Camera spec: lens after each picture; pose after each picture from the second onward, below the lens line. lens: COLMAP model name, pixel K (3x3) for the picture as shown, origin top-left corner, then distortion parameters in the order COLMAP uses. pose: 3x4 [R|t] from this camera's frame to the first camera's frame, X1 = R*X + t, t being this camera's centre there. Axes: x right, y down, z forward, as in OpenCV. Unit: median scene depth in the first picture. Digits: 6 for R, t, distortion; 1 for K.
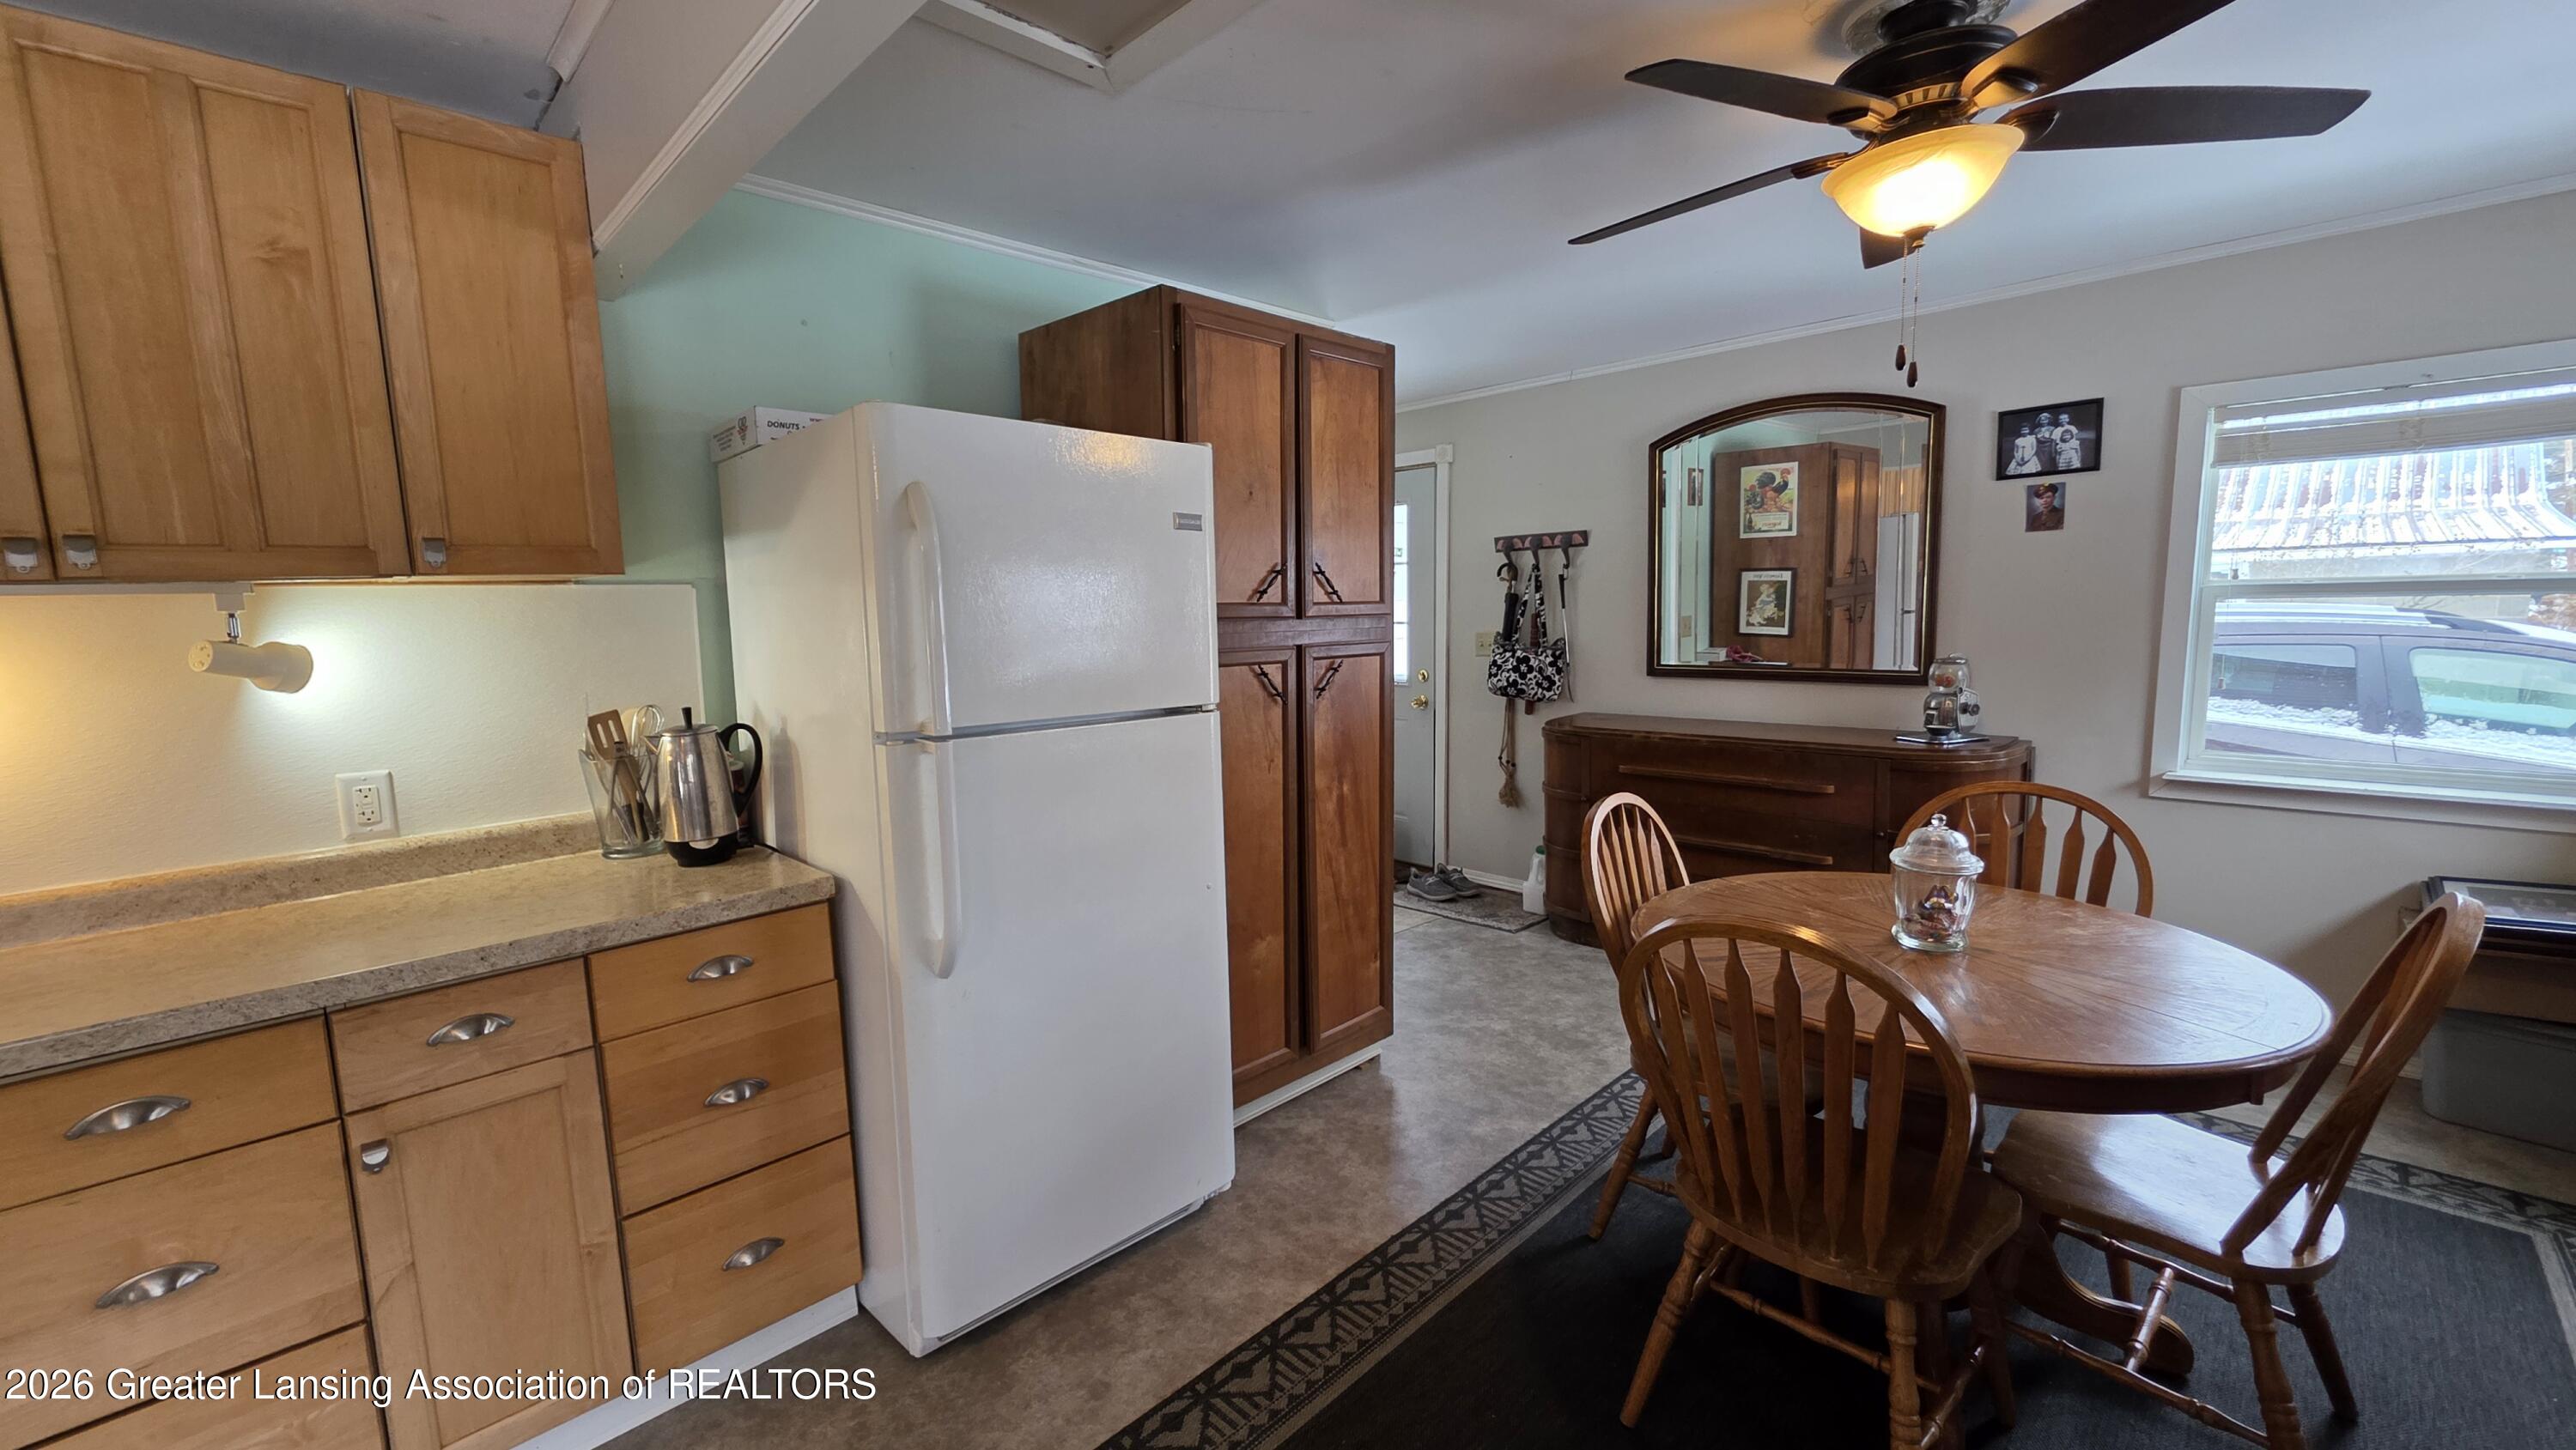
lens RADIAL K [[1032.1, 0, 1282.5], [0, 1032.1, 725.7], [0, 0, 1]] dist [0.000853, -0.000039]
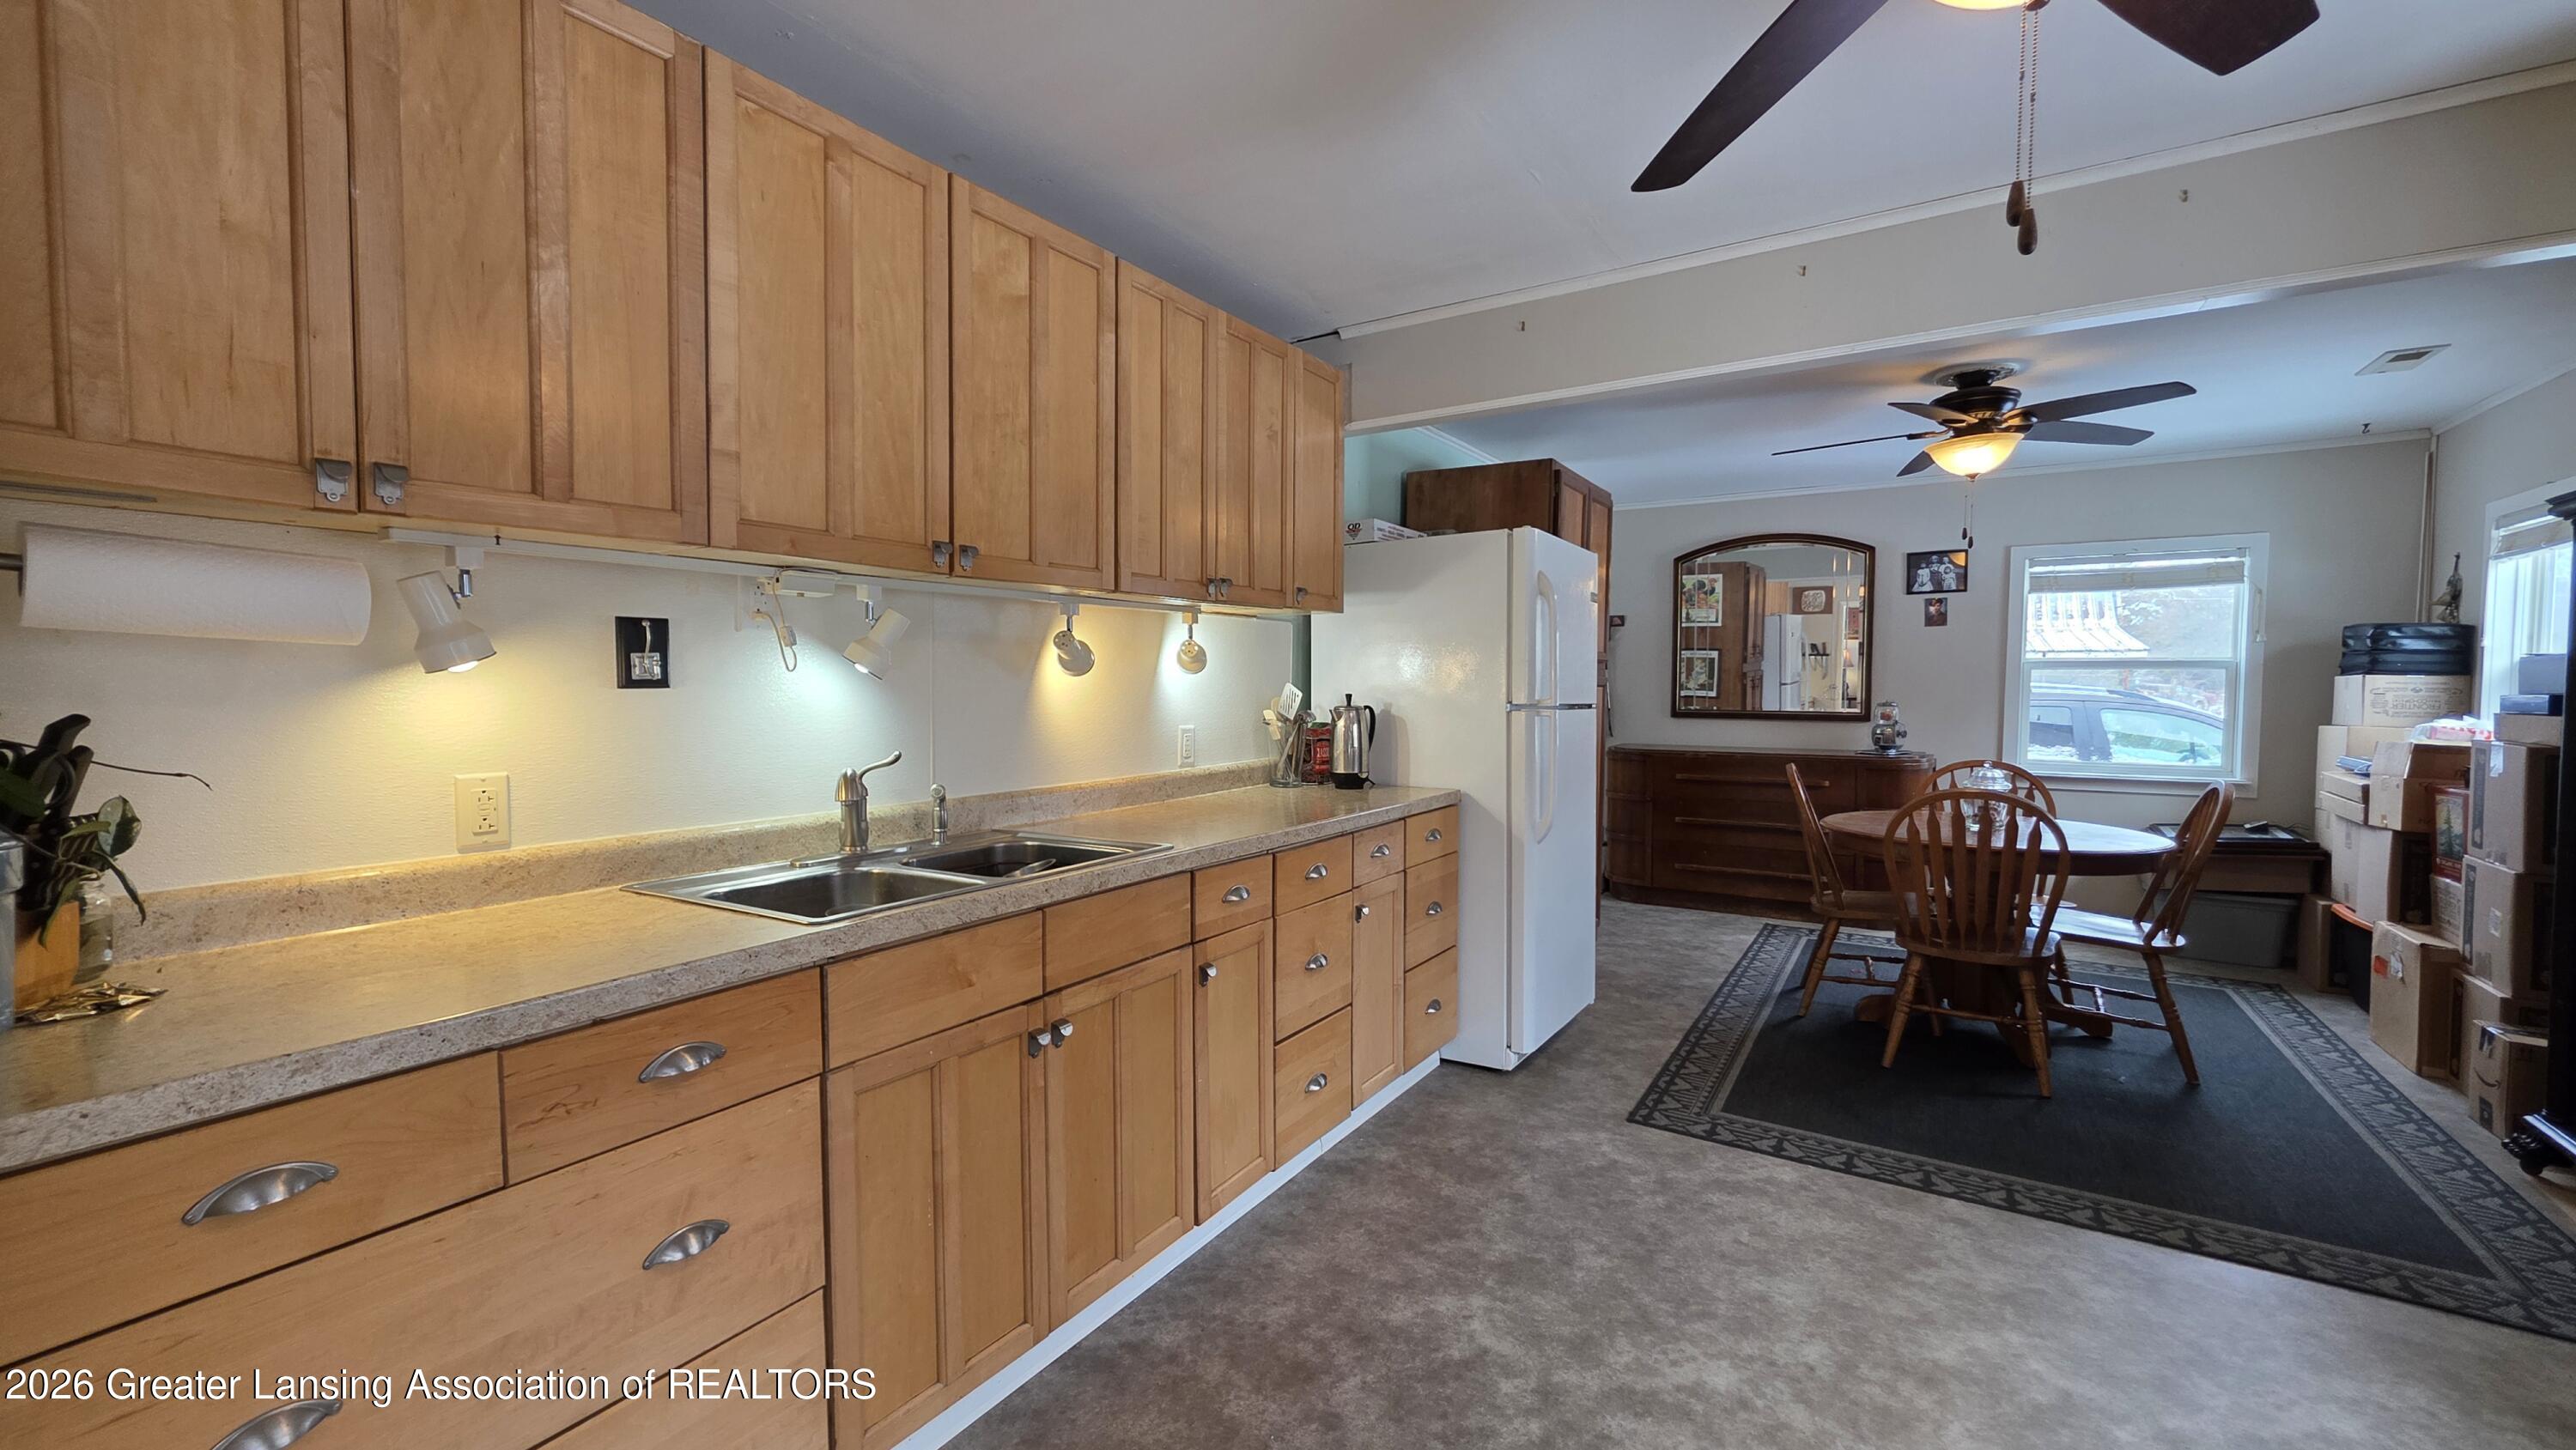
lens RADIAL K [[1032.1, 0, 1281.8], [0, 1032.1, 728.1], [0, 0, 1]] dist [0.000853, -0.000039]
pose [[0.975821, 0.019276, 0.217719, -0.676278], [-0.003122, 0.997231, -0.074298, 0.104864], [-0.218549, 0.071822, 0.973179, -0.383833]]
